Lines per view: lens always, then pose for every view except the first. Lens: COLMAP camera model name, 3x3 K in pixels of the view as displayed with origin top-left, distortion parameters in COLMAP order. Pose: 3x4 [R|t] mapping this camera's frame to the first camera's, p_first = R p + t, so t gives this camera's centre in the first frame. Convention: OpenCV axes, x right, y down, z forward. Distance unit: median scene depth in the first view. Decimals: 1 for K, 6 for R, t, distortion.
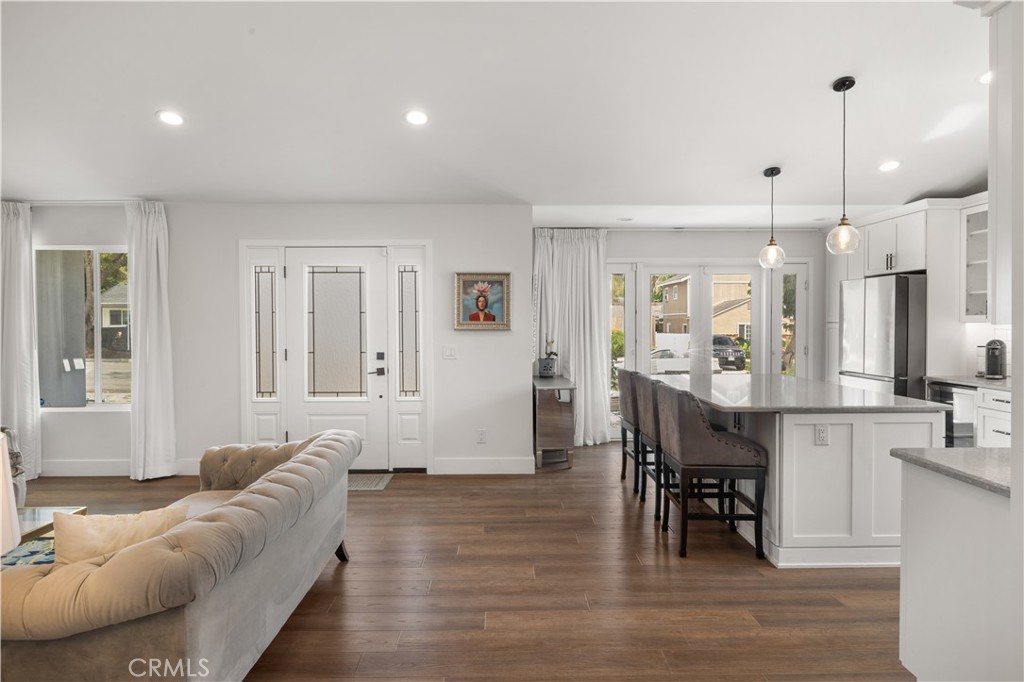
lens RADIAL K [[634.2, 0, 512.5], [0, 634.2, 340.1], [0, 0, 1]] dist [-0.000340, 0.001307]
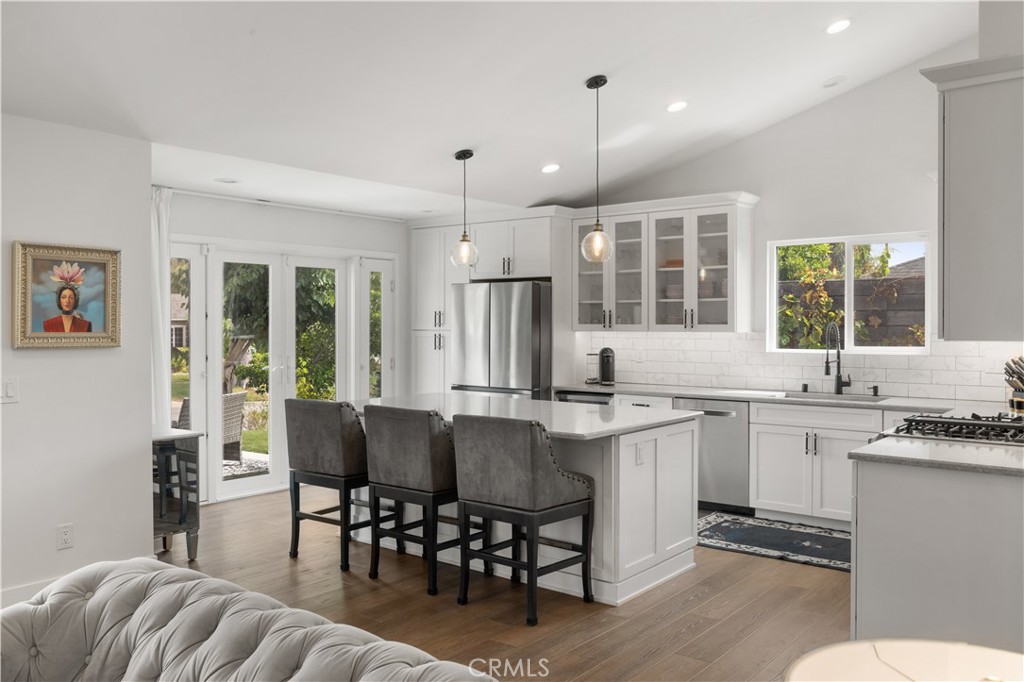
lens RADIAL K [[840.6, 0, 512.3], [0, 840.6, 334.5], [0, 0, 1]] dist [0.003666, 0.001648]
pose [[0.629782, -0.007757, 0.776733, -0.382184], [0.019093, 0.999803, -0.005496, -0.016130], [-0.776537, 0.018292, 0.629806, 0.221930]]
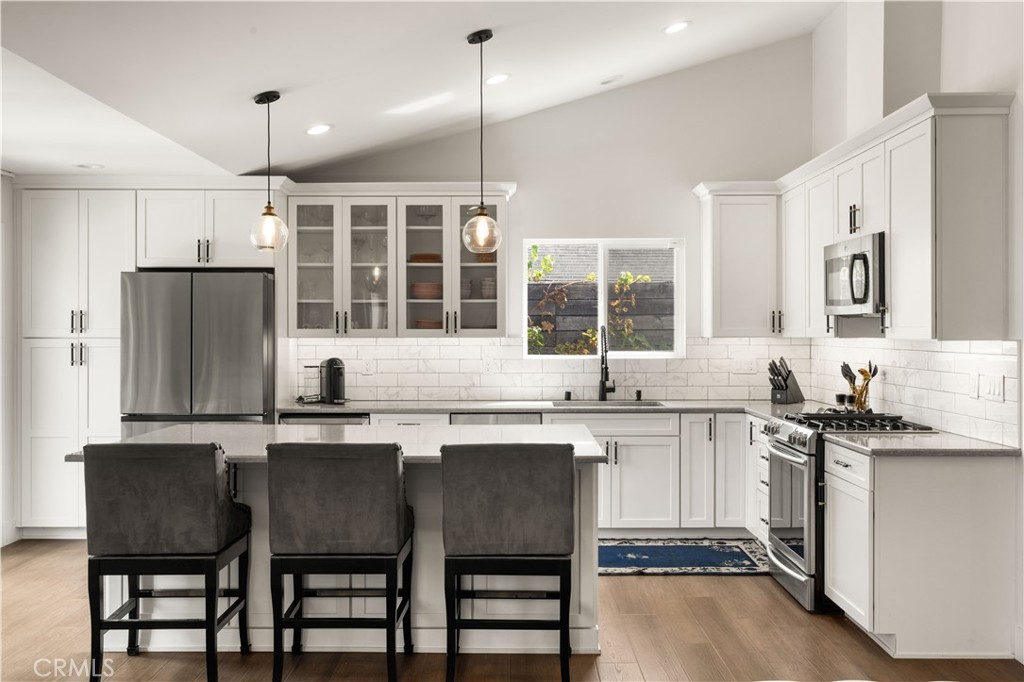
lens RADIAL K [[956.3, 0, 512.4], [0, 956.3, 337.6], [0, 0, 1]] dist [-0.000185, 0.000000]
pose [[0.009473, -0.003910, 0.999947, -0.477150], [0.027444, 0.999617, 0.003649, -0.023605], [-0.999578, 0.027408, 0.009576, 0.680743]]
